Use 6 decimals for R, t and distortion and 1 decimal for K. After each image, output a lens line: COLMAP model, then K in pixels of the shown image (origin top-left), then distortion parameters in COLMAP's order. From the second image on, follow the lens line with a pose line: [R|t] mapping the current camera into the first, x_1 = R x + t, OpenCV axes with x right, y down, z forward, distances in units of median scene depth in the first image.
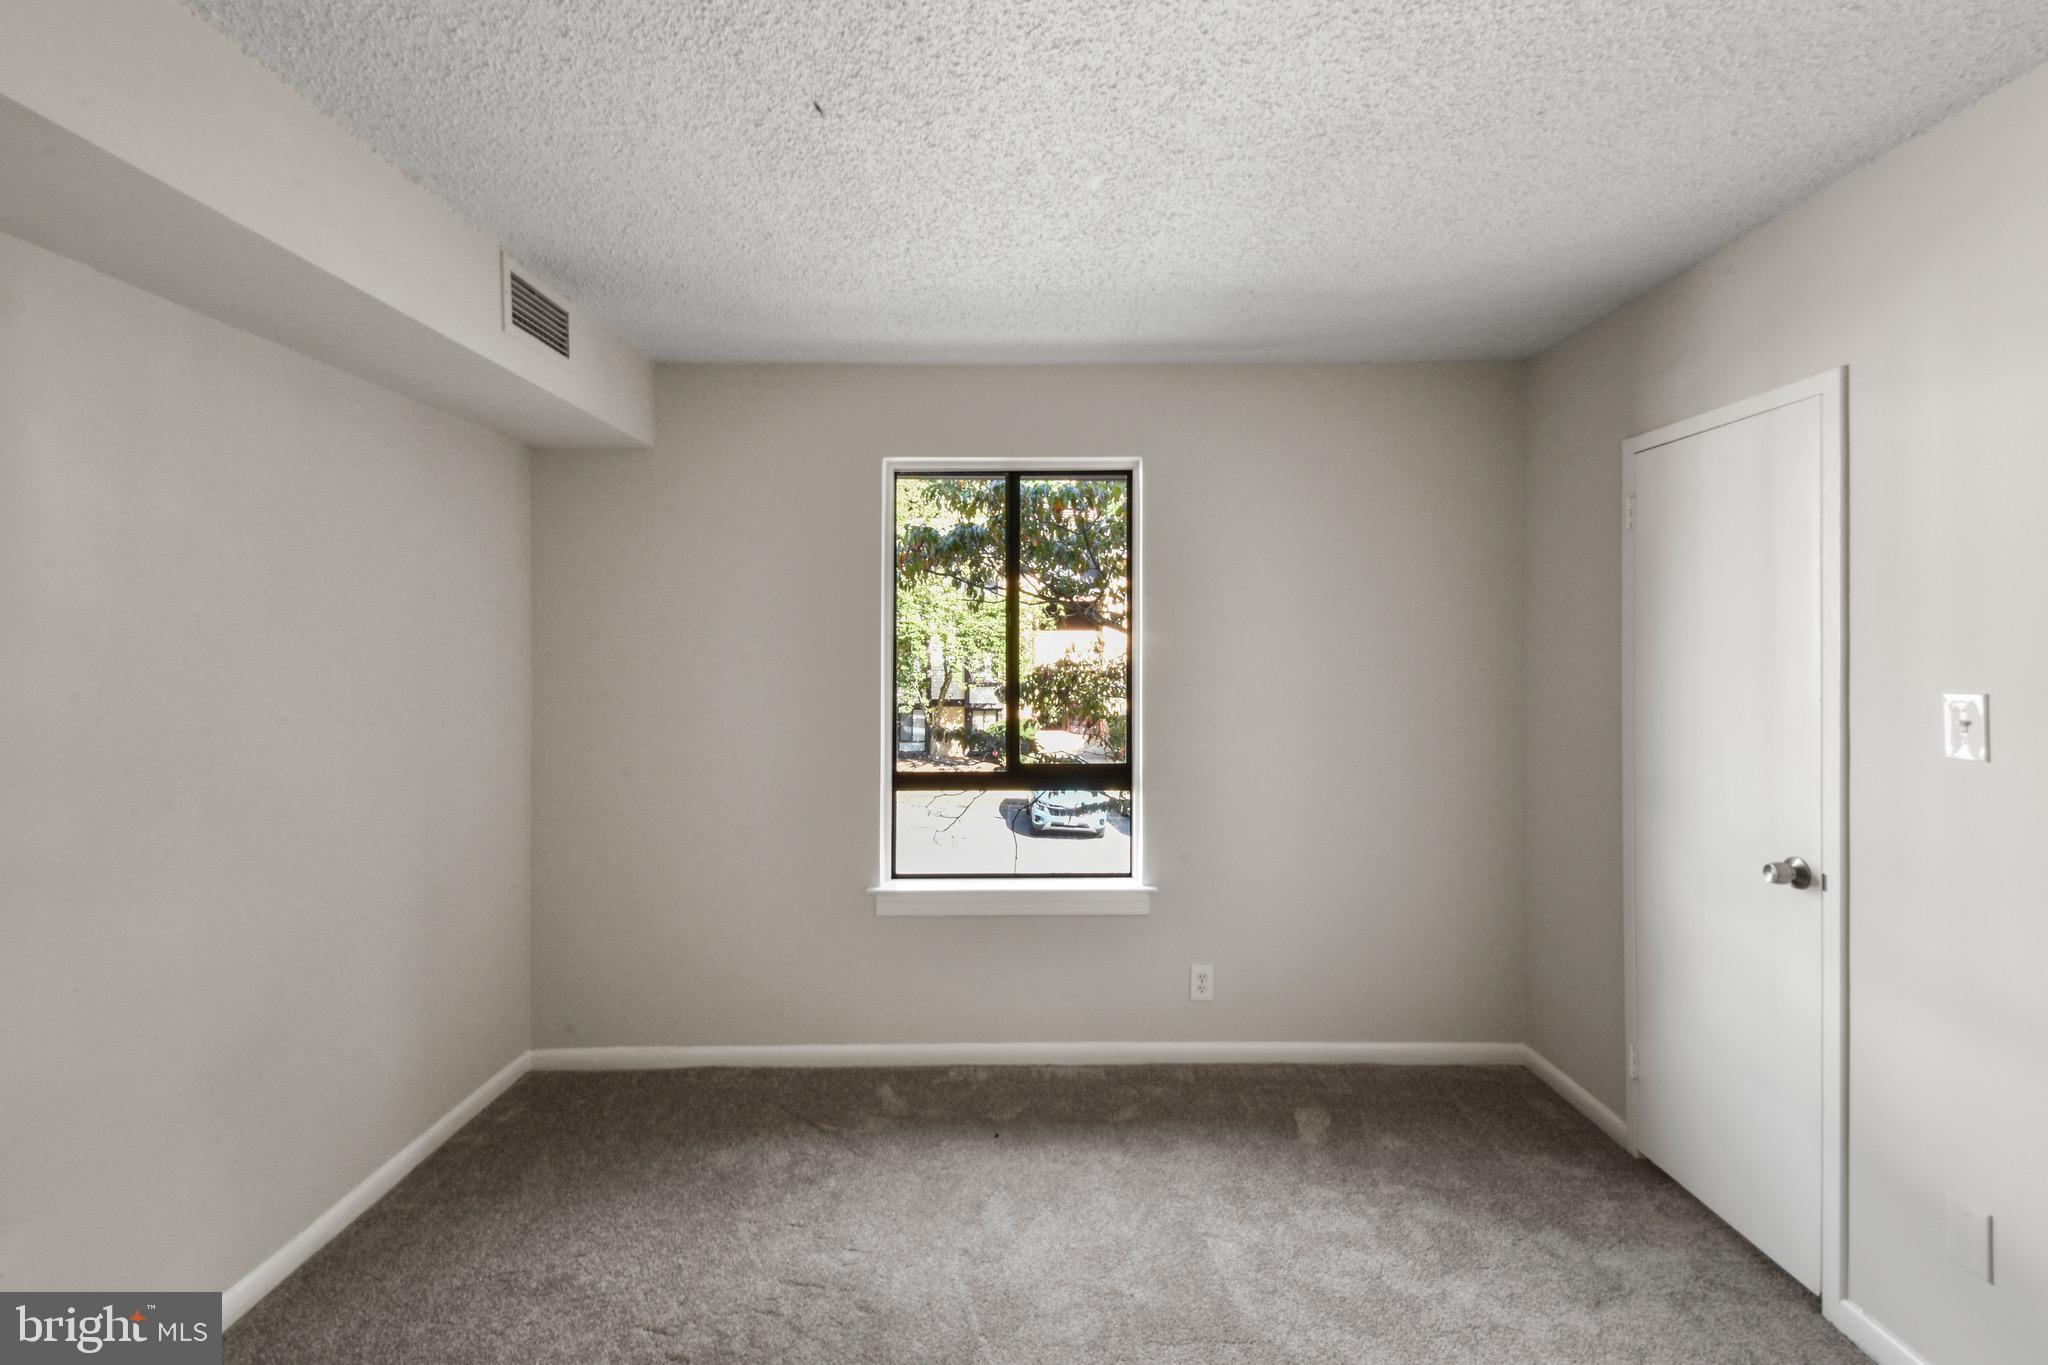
lens RADIAL K [[891.0, 0, 1047.1], [0, 891.0, 654.7], [0, 0, 1]] dist [-0.001440, -0.000509]
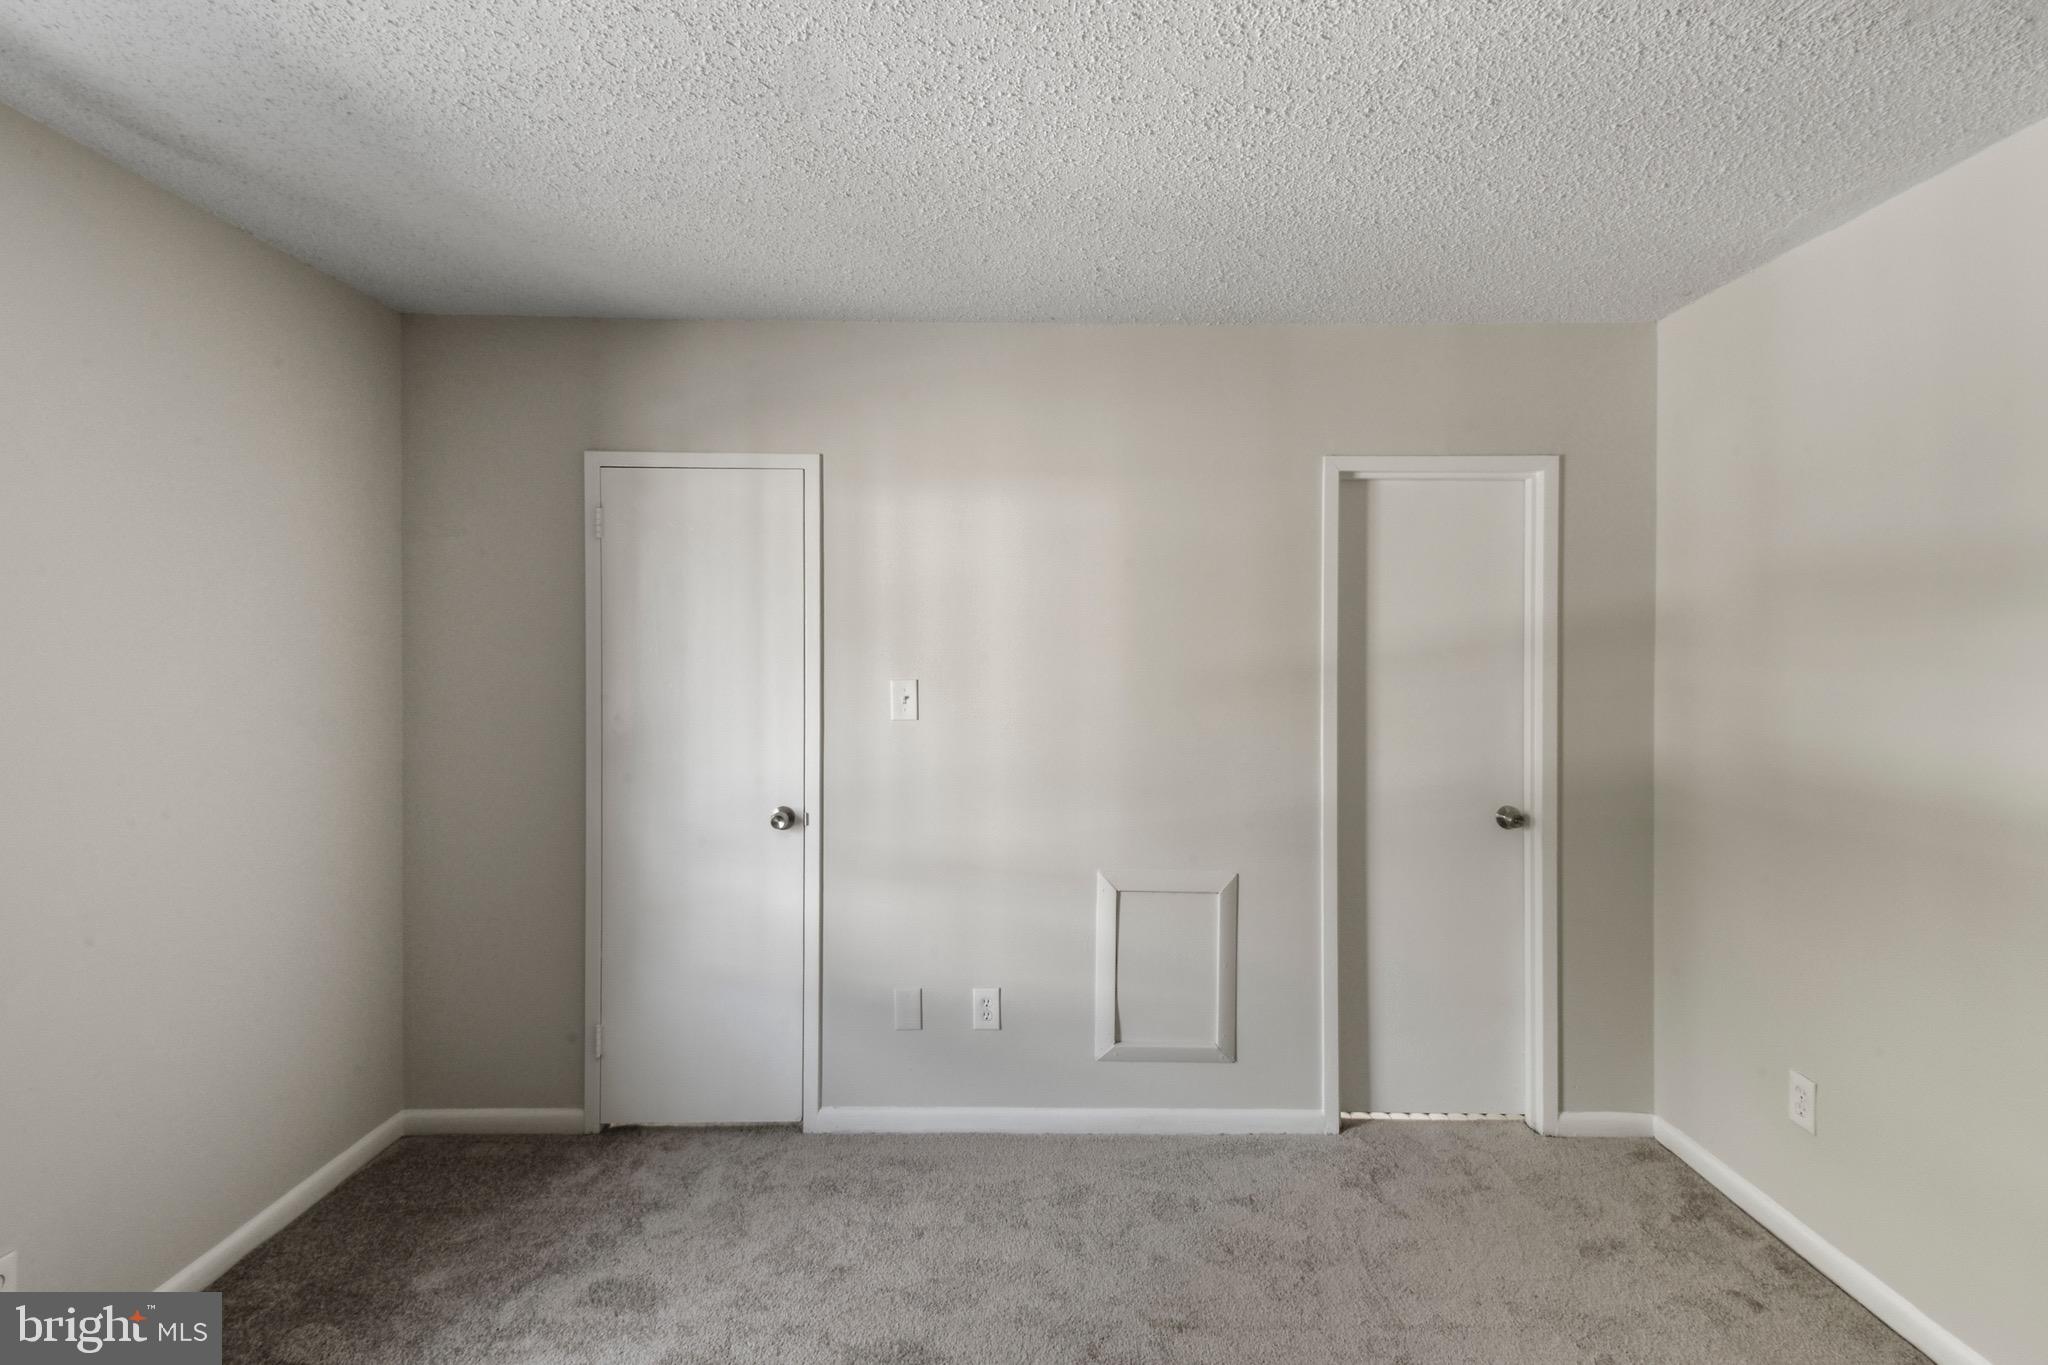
lens RADIAL K [[891.0, 0, 1047.1], [0, 891.0, 654.7], [0, 0, 1]] dist [-0.001440, -0.000509]
pose [[0.019691, -0.004635, 0.999795, -0.455560], [0.000150, 0.999989, 0.004633, -0.009566], [-0.999806, 0.000059, 0.019691, 0.528971]]
